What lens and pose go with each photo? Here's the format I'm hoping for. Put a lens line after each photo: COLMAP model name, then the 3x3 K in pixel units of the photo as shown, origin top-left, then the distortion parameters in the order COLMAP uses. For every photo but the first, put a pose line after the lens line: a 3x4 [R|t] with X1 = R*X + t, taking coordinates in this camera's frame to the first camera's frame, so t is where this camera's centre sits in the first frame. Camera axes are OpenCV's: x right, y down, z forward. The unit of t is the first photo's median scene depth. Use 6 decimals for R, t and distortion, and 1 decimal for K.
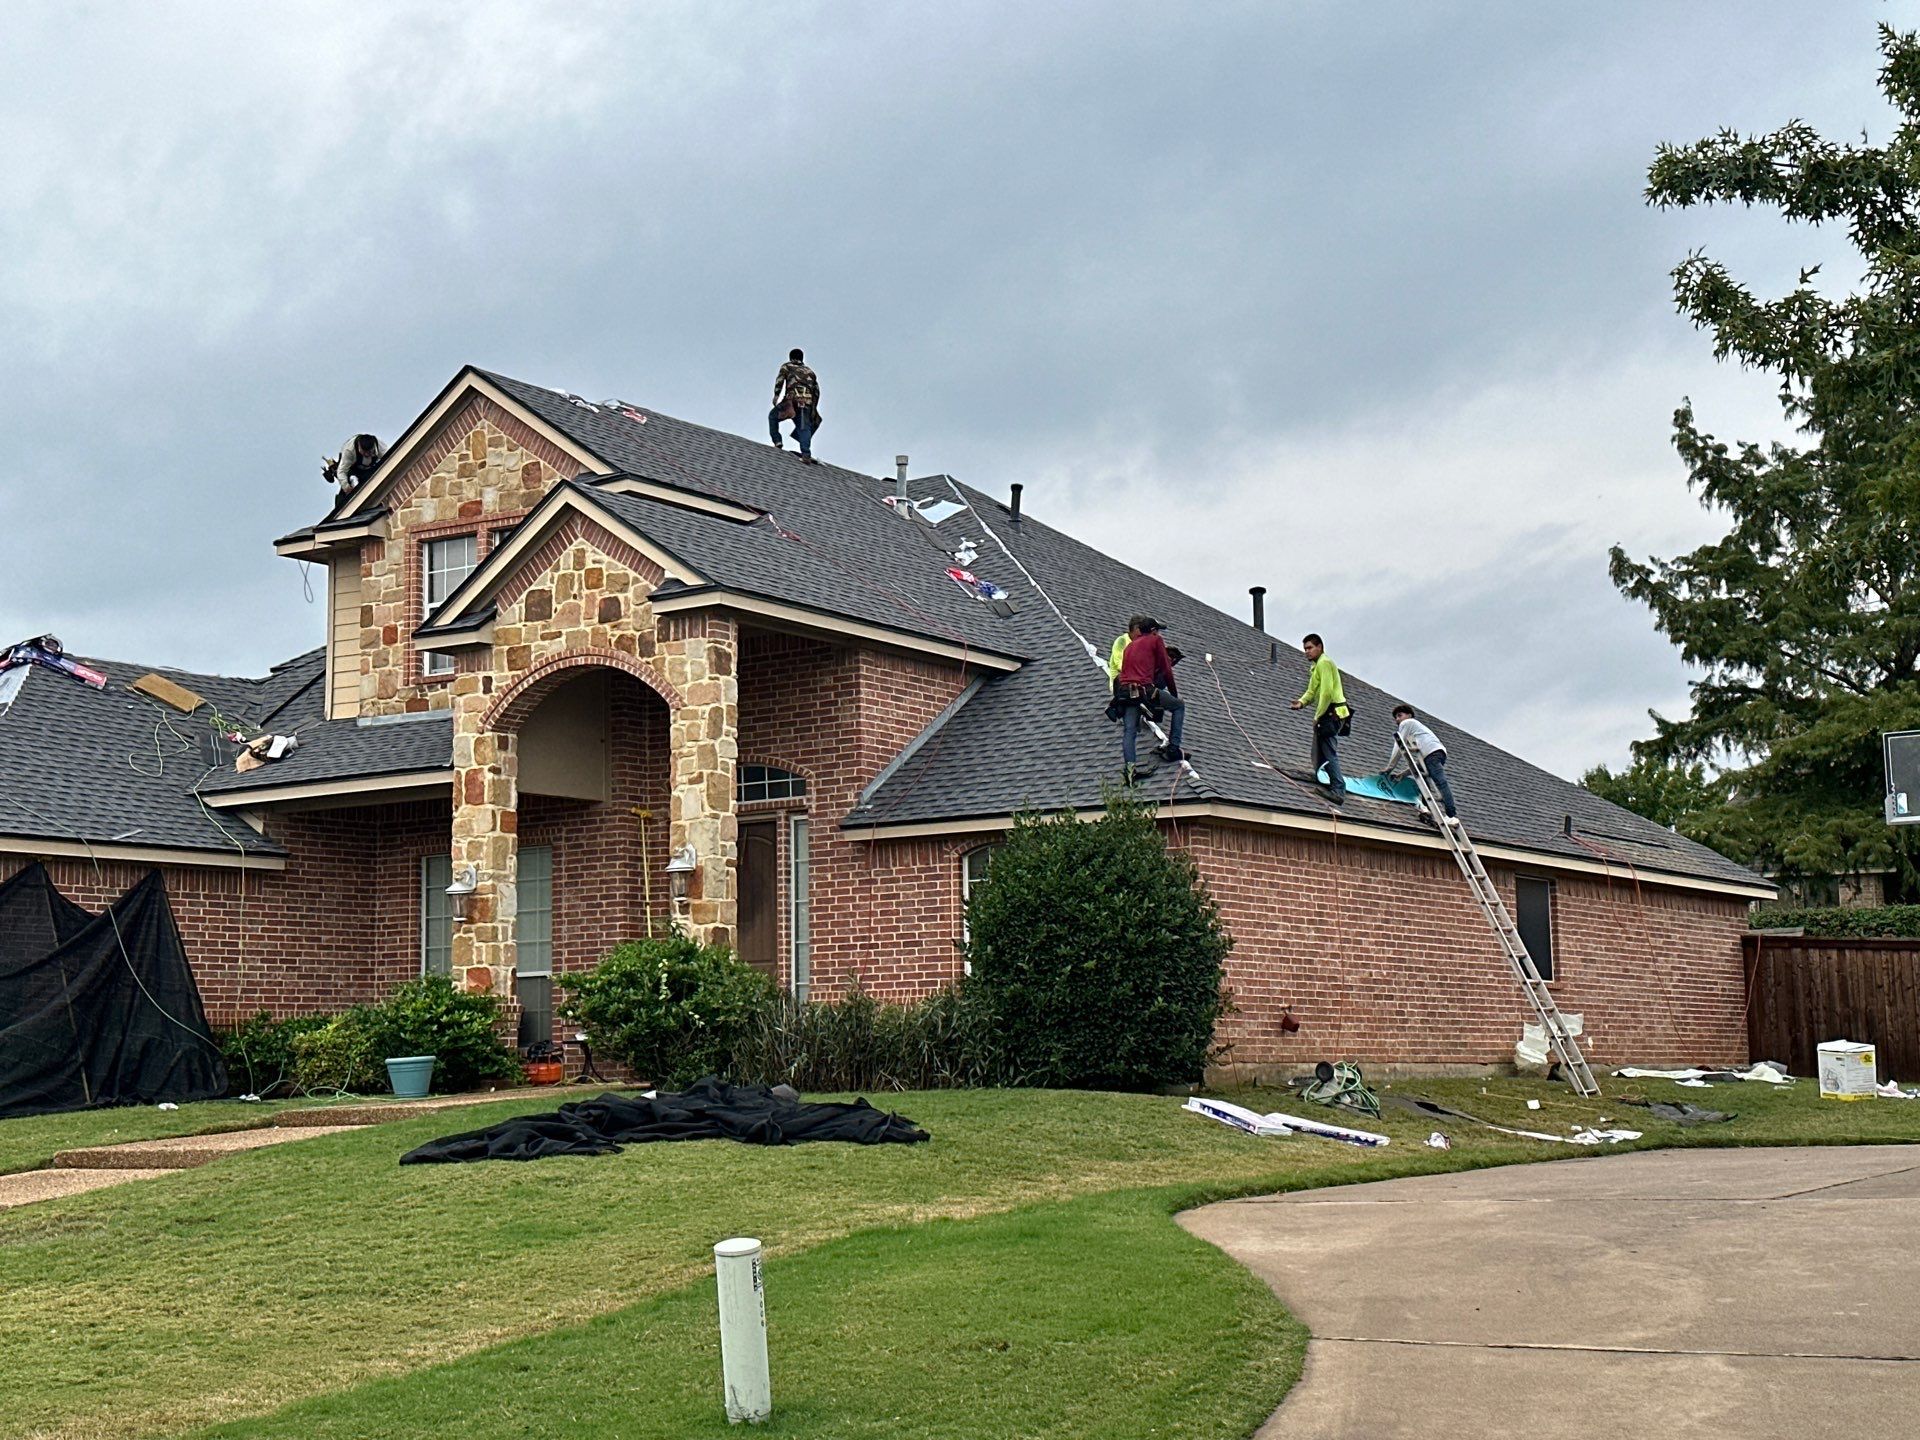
lens RADIAL K [[2756.7, 0, 1019.4], [0, 2756.7, 712.4], [0, 0, 1]] dist [0.089283, 0.000000]
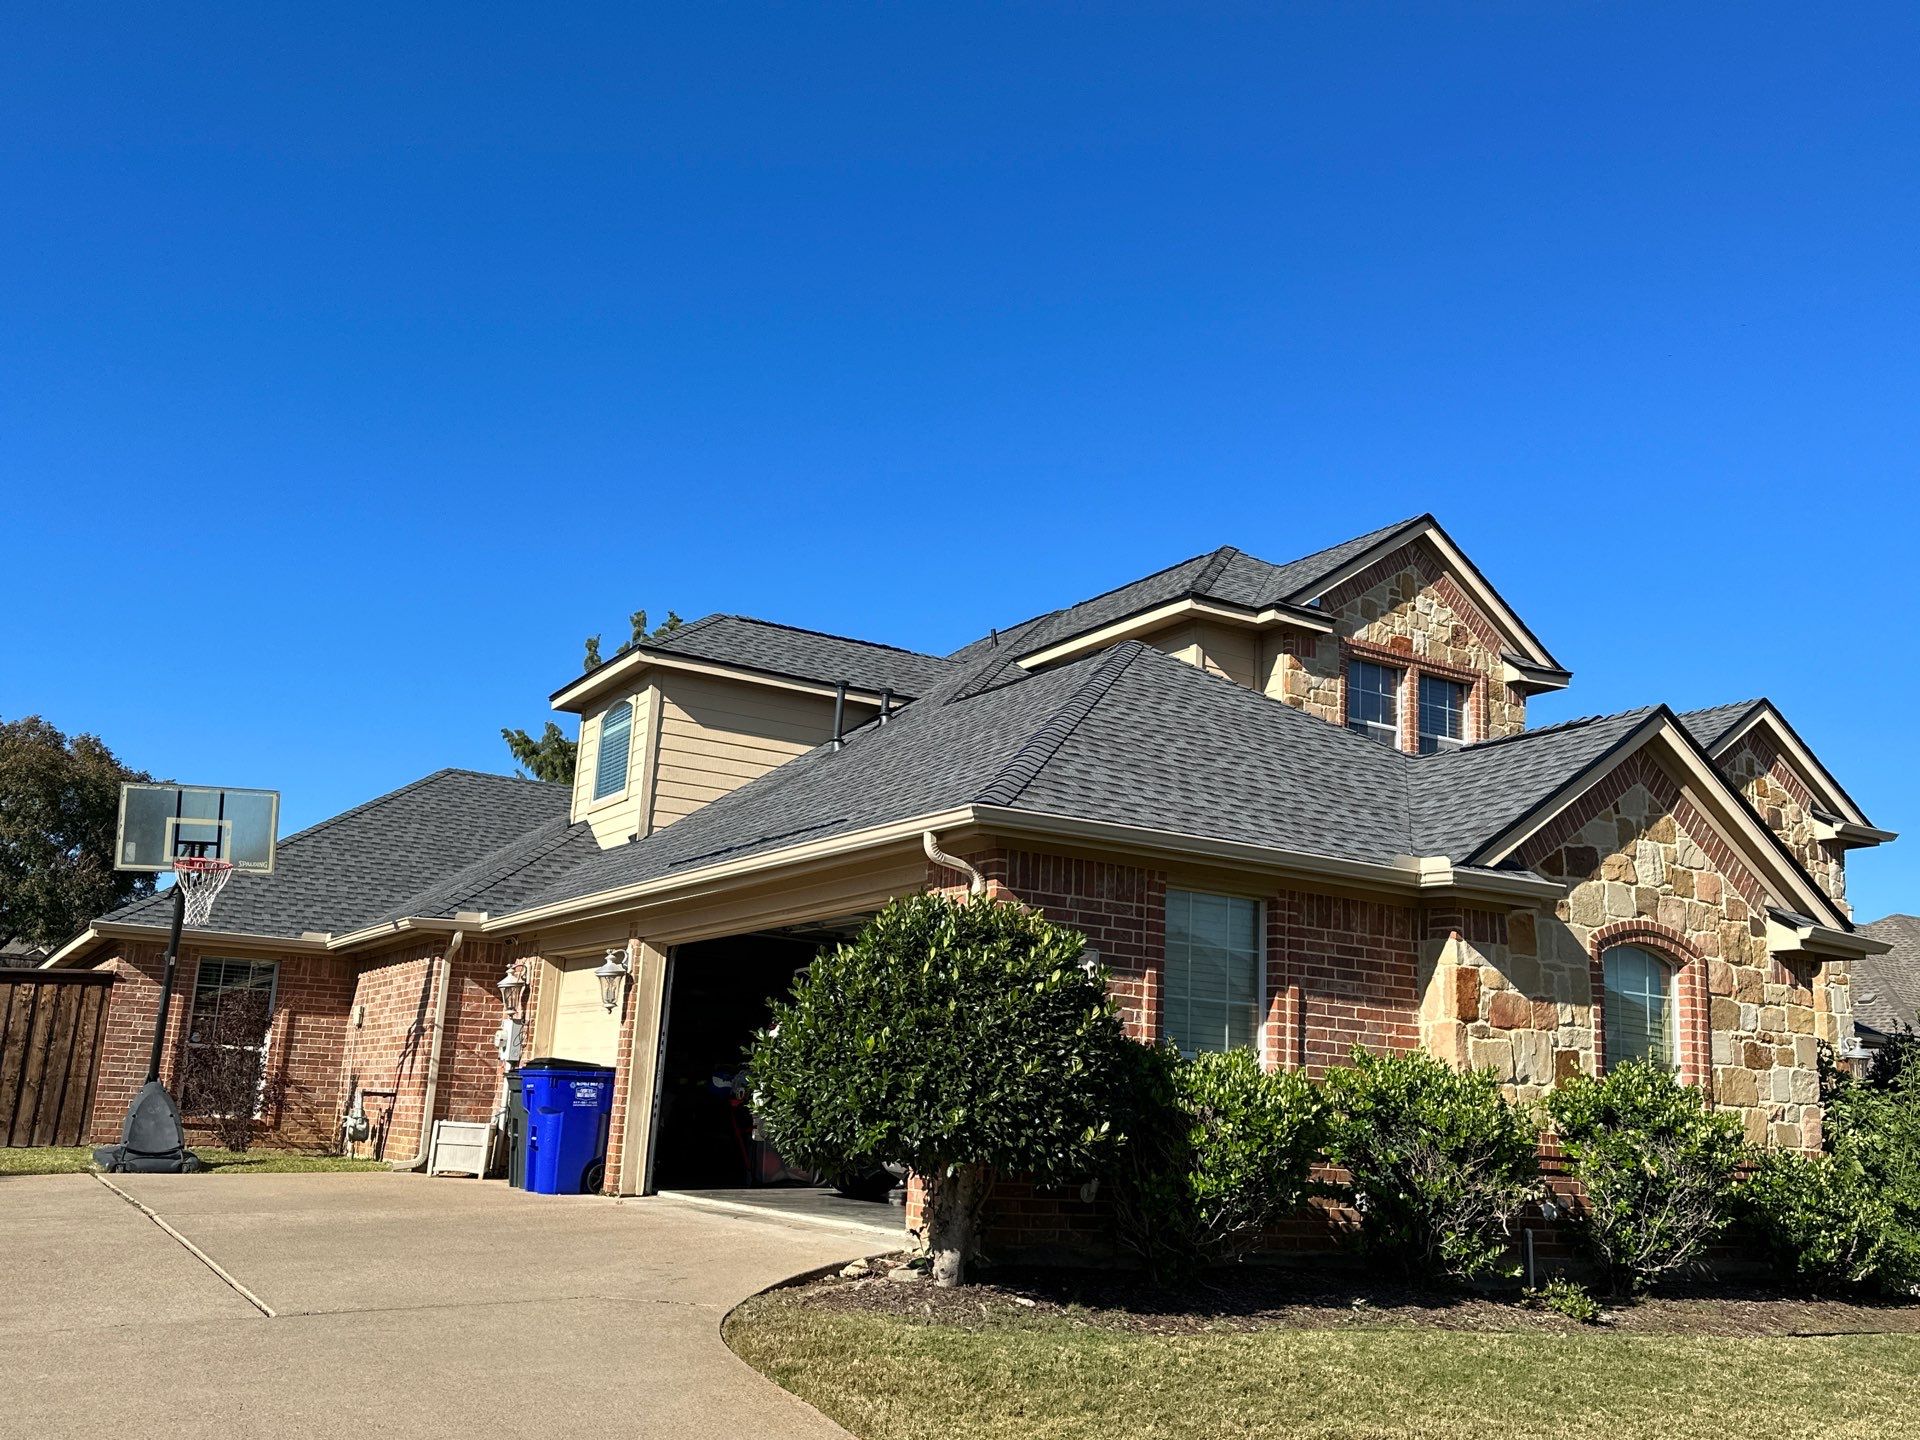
lens RADIAL K [[1693.9, 0, 968.7], [0, 1693.9, 748.6], [0, 0, 1]] dist [0.089158, -0.068602]
pose [[0.438853, 0.229203, 0.868835, -0.843393], [-0.175536, 0.970159, -0.167268, 0.104129], [-0.881246, -0.079106, 0.465991, 0.864499]]
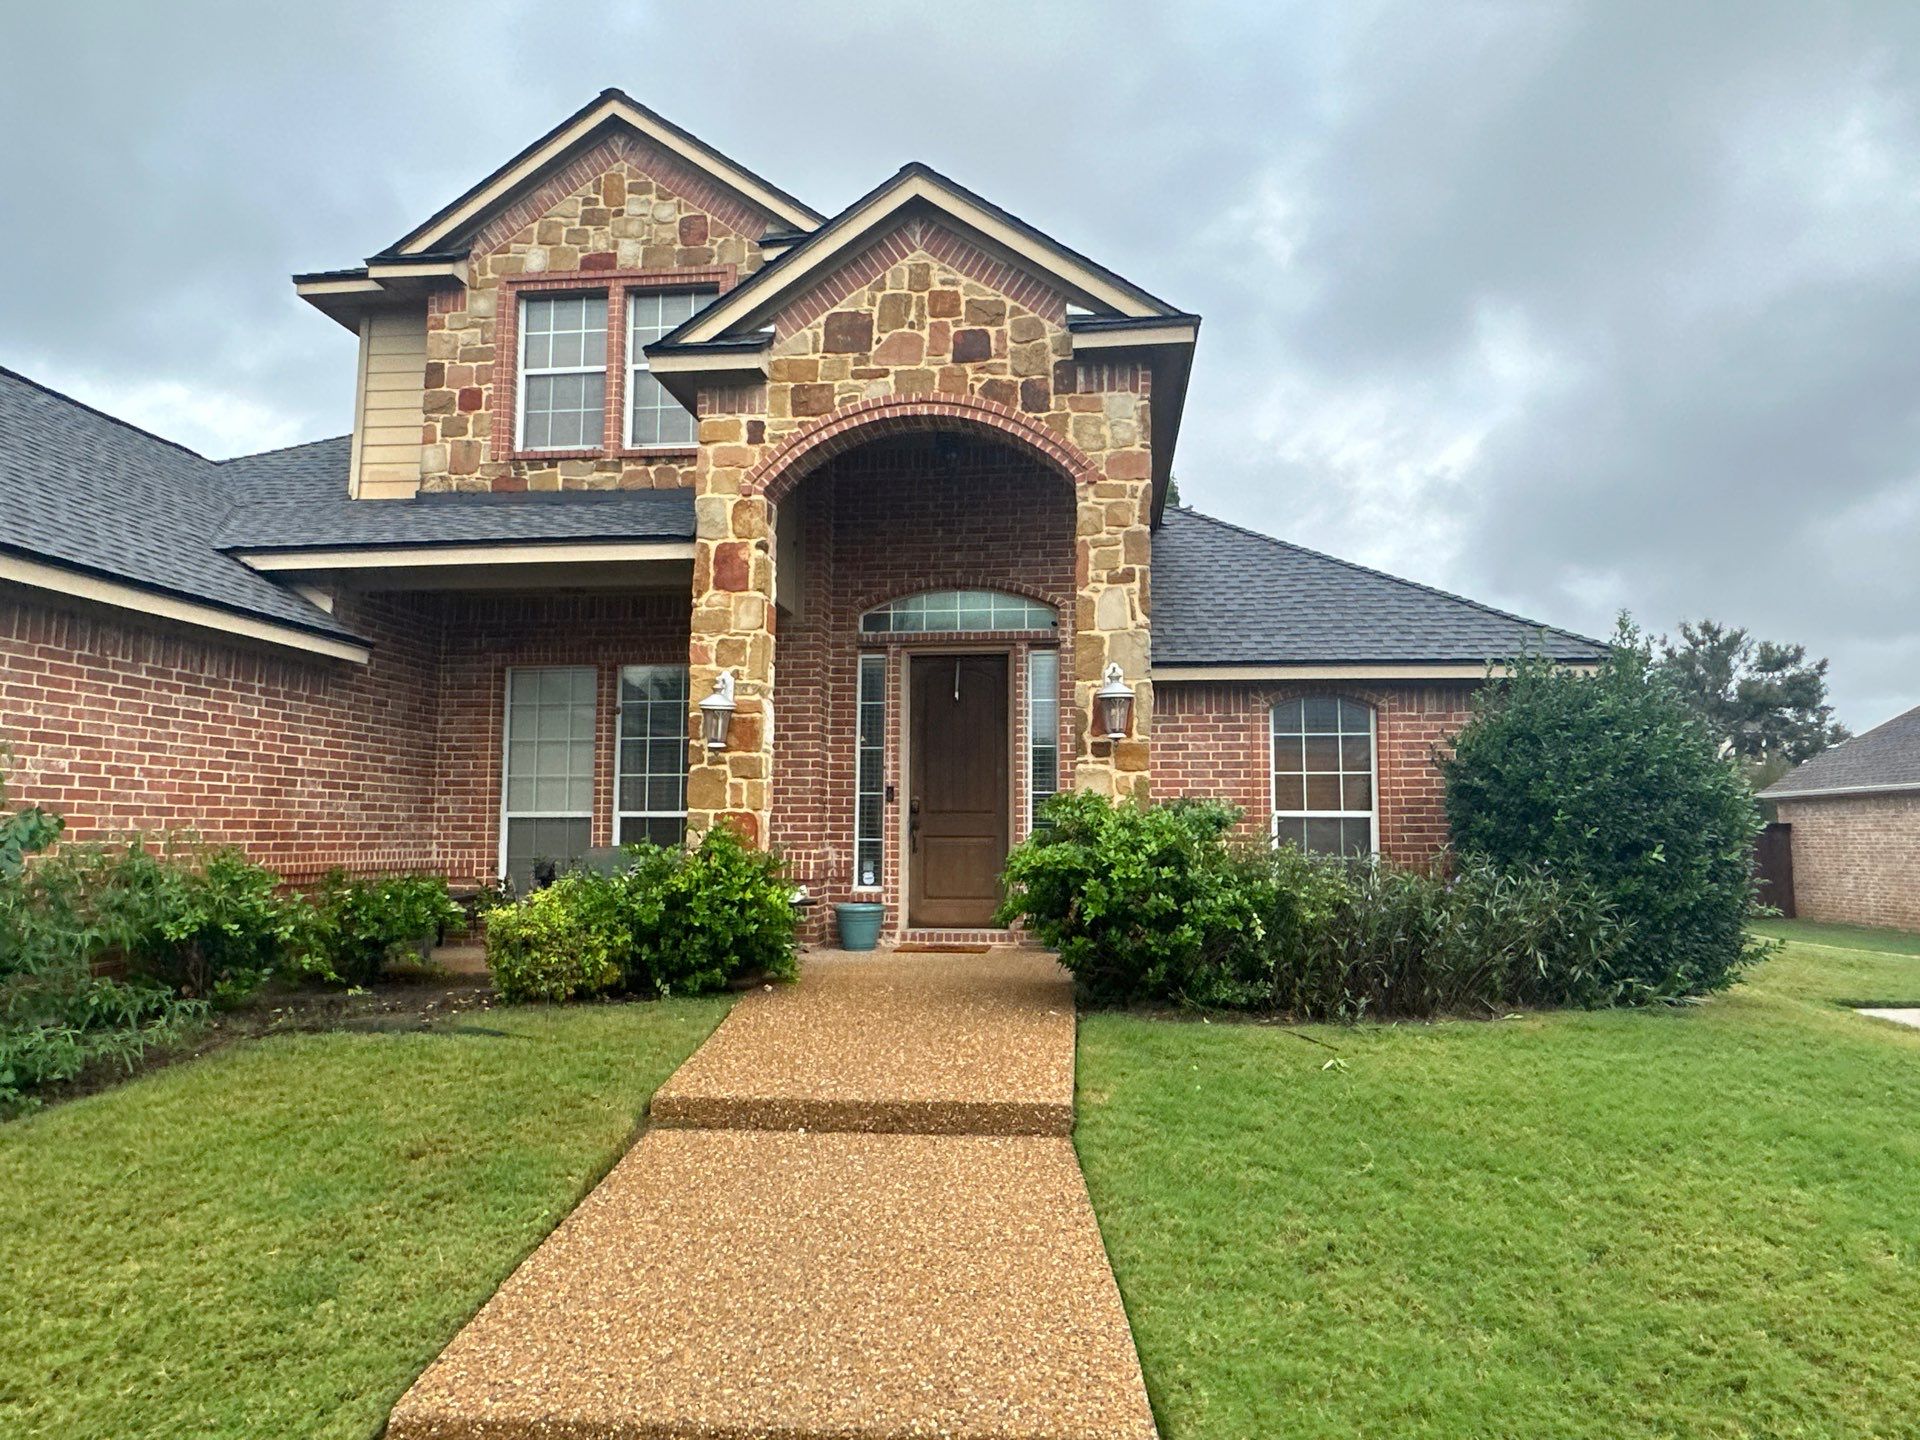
lens RADIAL K [[1230.7, 0, 966.6], [0, 1230.7, 715.5], [0, 0, 1]] dist [-0.005191, 0.000071]
pose [[0.897630, 0.066232, 0.435746, -0.259006], [-0.078258, 0.996886, 0.009687, 0.053729], [-0.433747, -0.042796, 0.900018, 0.624219]]
